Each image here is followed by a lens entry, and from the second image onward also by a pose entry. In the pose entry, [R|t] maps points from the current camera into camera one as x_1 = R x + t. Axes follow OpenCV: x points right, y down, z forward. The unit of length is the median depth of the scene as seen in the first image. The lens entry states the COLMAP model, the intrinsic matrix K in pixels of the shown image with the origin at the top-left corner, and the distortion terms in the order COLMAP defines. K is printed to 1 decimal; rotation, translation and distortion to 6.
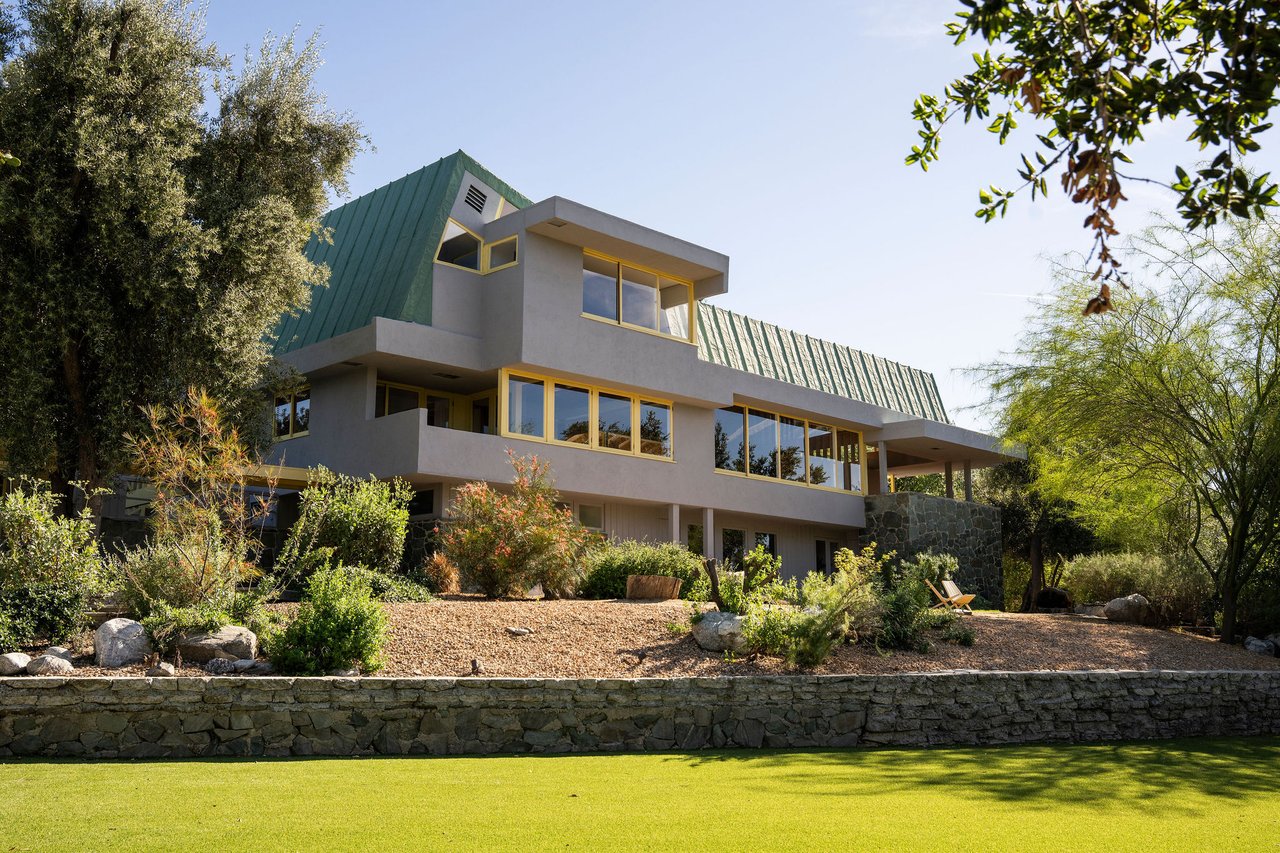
lens RADIAL K [[1194.7, 0, 683.2], [0, 1194.7, 427.4], [0, 0, 1]] dist [-0.082373, 0.139118]
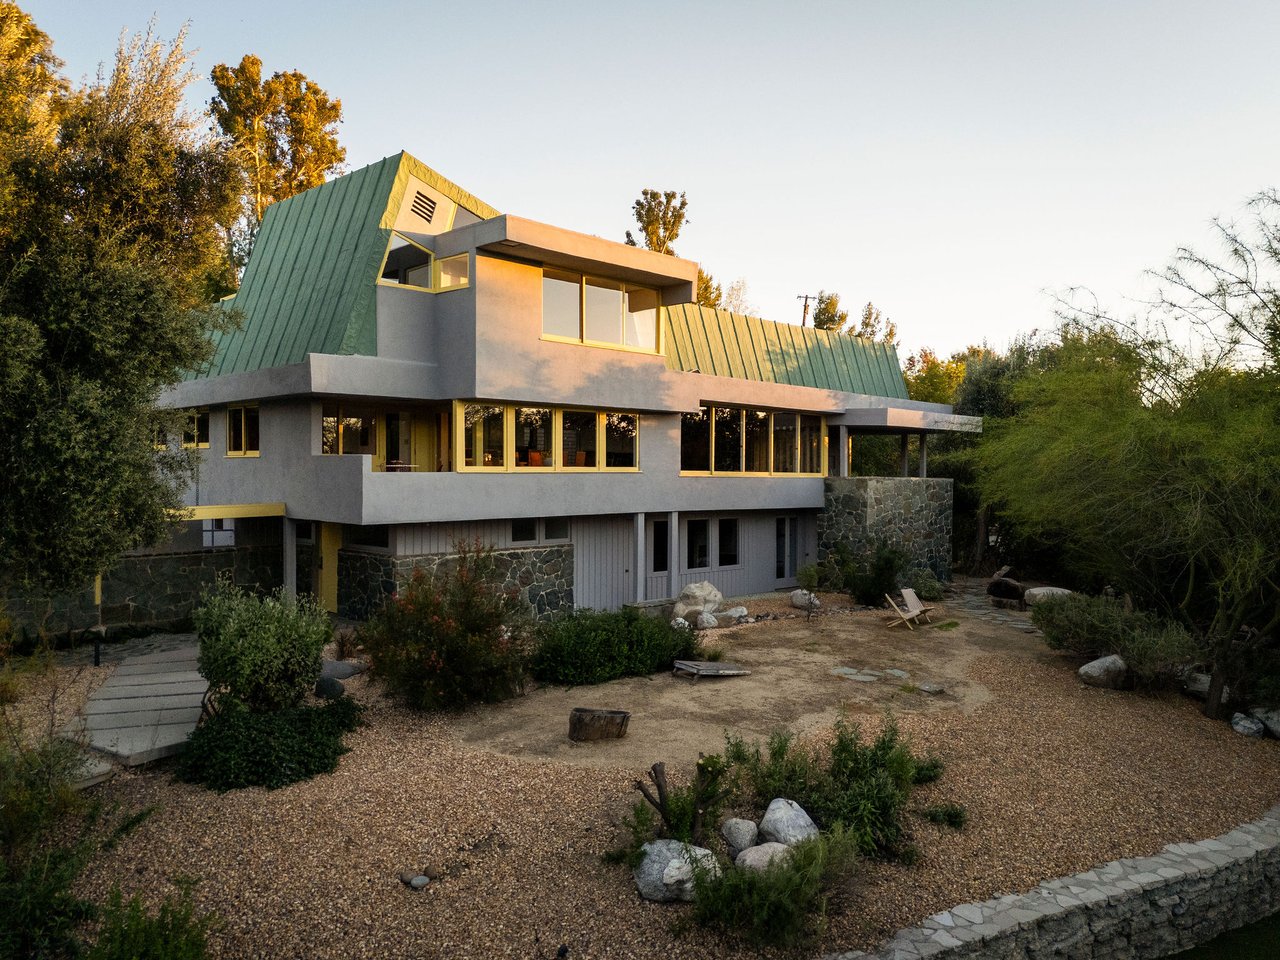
lens RADIAL K [[933.4, 0, 657.3], [0, 933.4, 480.0], [0, 0, 1]] dist [0.017897, -0.003611]
pose [[0.999843, 0.015764, -0.008045, 0.015602], [-0.013899, 0.980806, 0.194491, -0.131470], [0.010956, -0.194349, 0.980871, 0.257989]]
